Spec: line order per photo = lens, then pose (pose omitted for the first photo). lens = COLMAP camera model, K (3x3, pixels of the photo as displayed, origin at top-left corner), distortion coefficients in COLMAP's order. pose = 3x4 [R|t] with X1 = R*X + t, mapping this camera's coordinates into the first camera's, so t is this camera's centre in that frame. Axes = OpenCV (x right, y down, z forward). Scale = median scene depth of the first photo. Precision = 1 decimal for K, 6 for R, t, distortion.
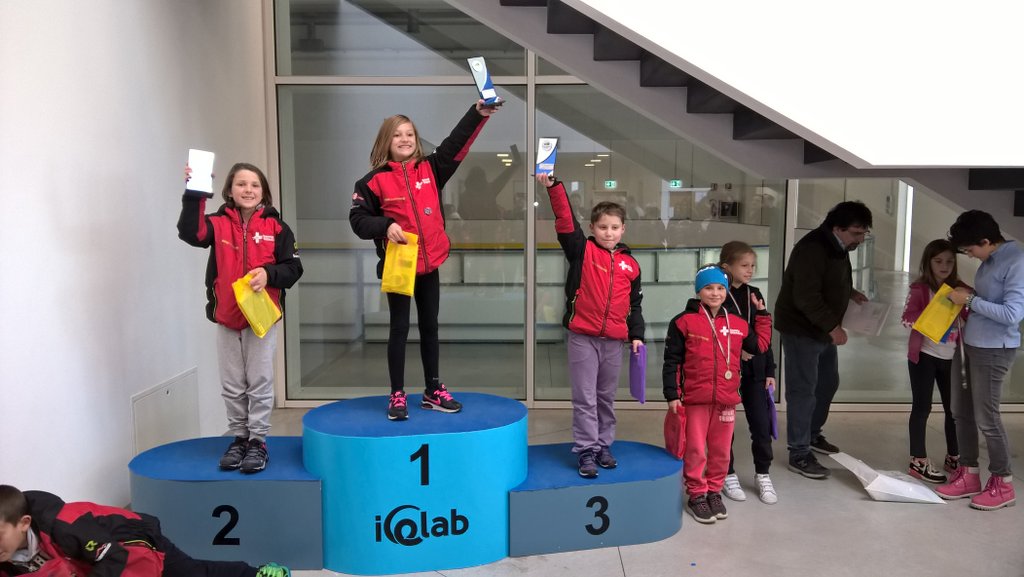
lens RADIAL K [[858.7, 0, 524.5], [0, 858.7, 295.0], [0, 0, 1]] dist [0.072145, -0.178825]
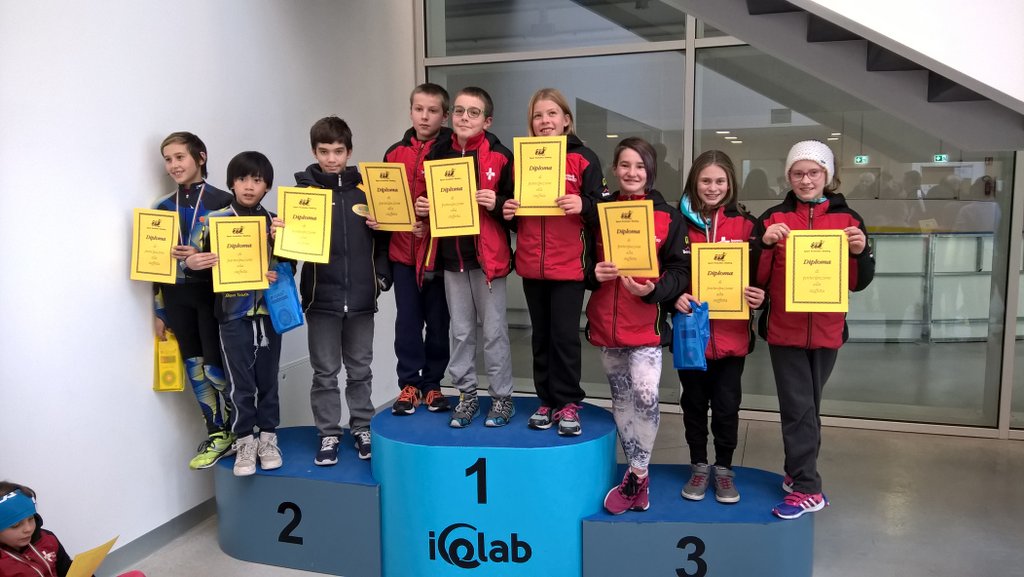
lens RADIAL K [[858.7, 0, 504.9], [0, 858.7, 288.2], [0, 0, 1]] dist [0.072145, -0.178825]
pose [[0.947913, 0.025254, -0.317528, 0.183604], [-0.020797, 0.999632, 0.017418, -0.018461], [0.317851, -0.009907, 0.948089, 0.160325]]
